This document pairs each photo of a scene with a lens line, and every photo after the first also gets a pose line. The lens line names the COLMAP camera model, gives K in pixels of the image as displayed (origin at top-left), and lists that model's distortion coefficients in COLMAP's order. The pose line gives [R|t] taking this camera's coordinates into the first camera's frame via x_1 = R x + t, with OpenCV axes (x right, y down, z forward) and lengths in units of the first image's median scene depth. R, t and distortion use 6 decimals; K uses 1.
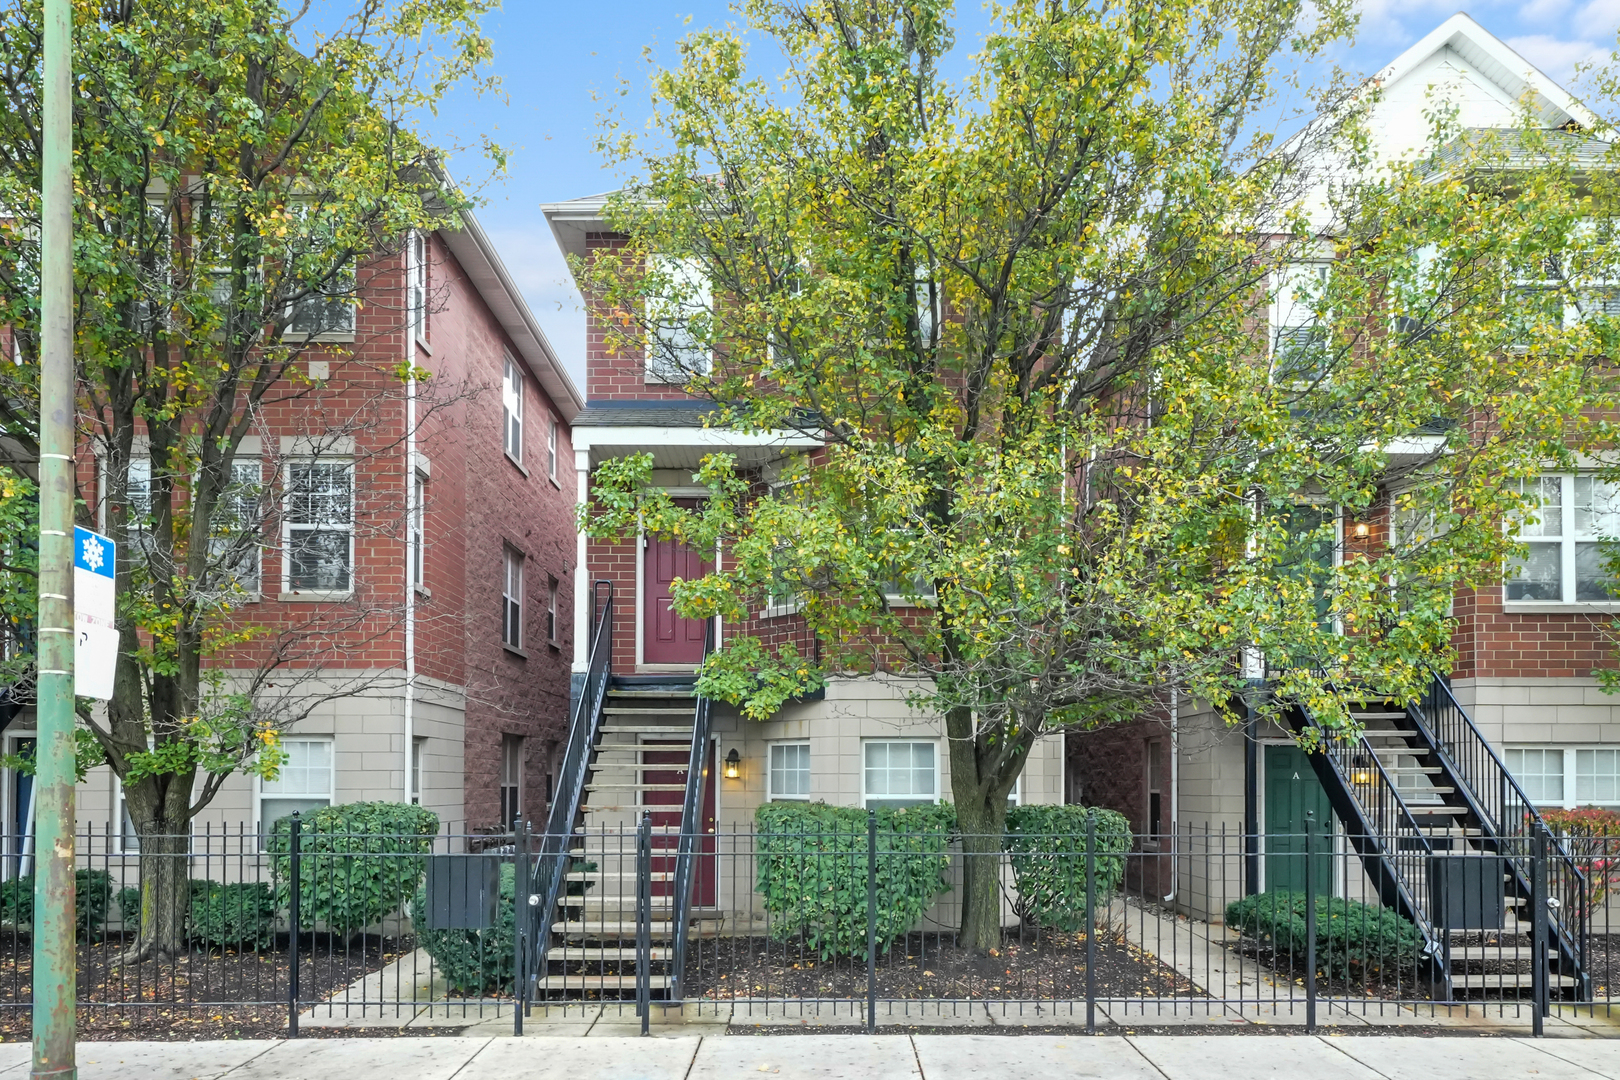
lens RADIAL K [[1470.7, 0, 853.7], [0, 1470.7, 540.4], [0, 0, 1]] dist [-0.000134, -0.005966]
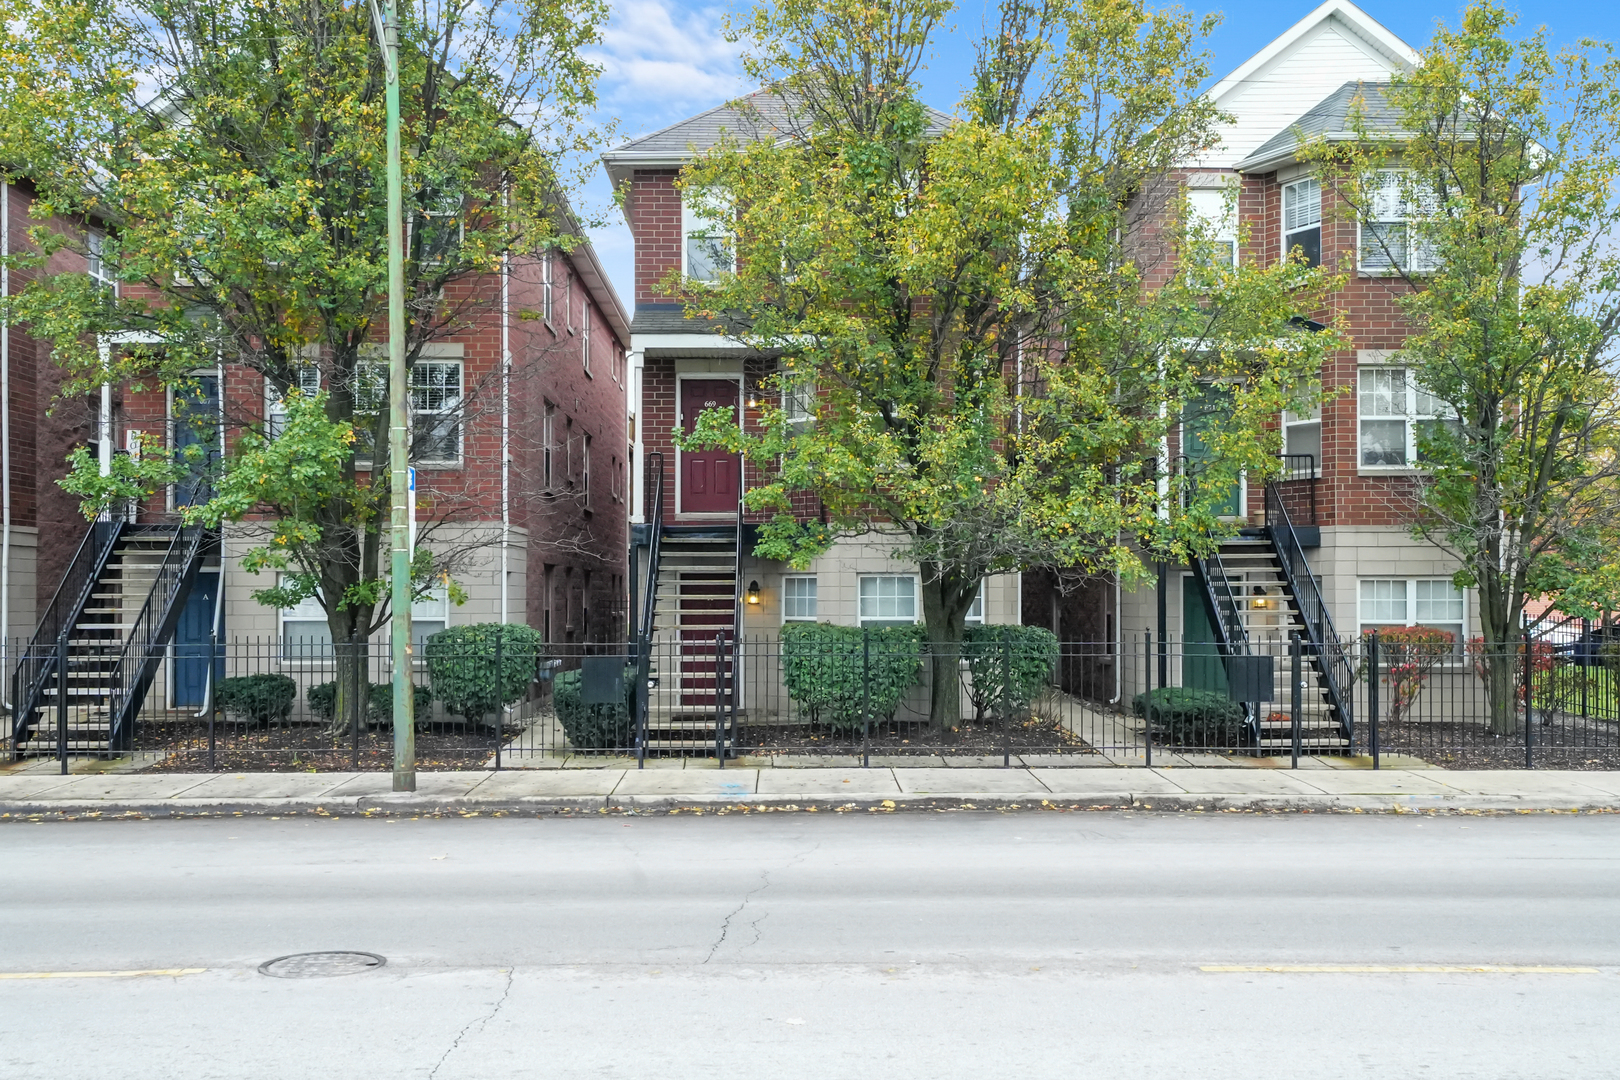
lens RADIAL K [[1588.5, 0, 810.0], [0, 1588.5, 540.0], [0, 0, 1]] dist [0.003176, 0.003404]
pose [[0.999748, -0.004143, -0.022046, -0.005886], [0.006852, 0.992226, 0.124263, -0.070887], [0.021360, -0.124383, 0.992004, -0.394164]]
